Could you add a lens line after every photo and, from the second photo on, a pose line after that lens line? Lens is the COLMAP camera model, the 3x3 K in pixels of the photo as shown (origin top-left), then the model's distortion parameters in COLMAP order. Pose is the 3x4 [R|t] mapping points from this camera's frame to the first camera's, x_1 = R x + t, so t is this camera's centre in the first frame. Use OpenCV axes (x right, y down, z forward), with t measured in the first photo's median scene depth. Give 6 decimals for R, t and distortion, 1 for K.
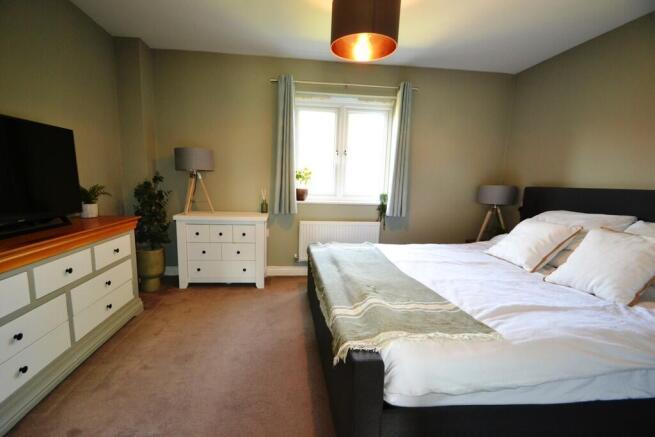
lens RADIAL K [[291.6, 0, 314.2], [0, 291.6, 225.5], [0, 0, 1]] dist [0.002589, -0.000471]
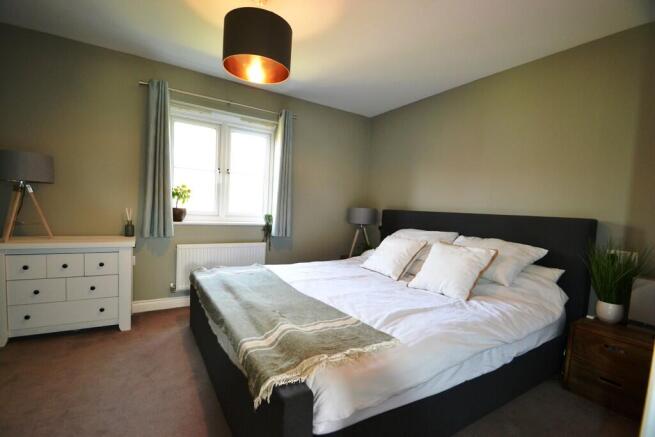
lens RADIAL K [[291.6, 0, 314.2], [0, 291.6, 225.5], [0, 0, 1]] dist [0.002589, -0.000471]
pose [[0.905696, -0.009250, 0.423827, -0.056731], [0.037698, 0.997558, -0.058787, -0.006796], [-0.422248, 0.069221, 0.903833, 0.034982]]
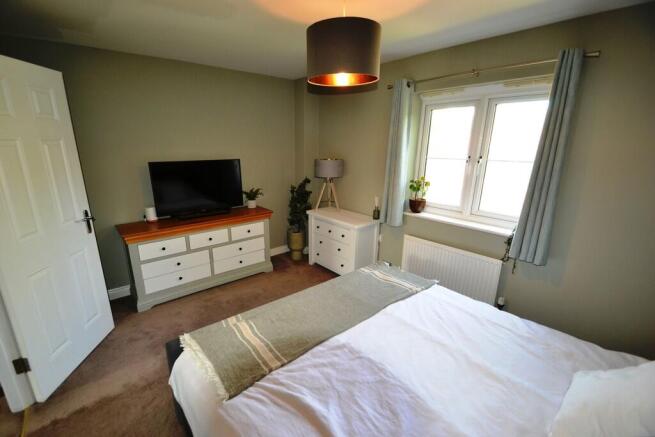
lens RADIAL K [[291.6, 0, 314.2], [0, 291.6, 225.5], [0, 0, 1]] dist [0.002589, -0.000471]
pose [[0.554979, 0.202424, -0.806860, 0.659353], [-0.115694, 0.979297, 0.166108, -0.201778], [0.823780, 0.001162, 0.566909, 0.273542]]
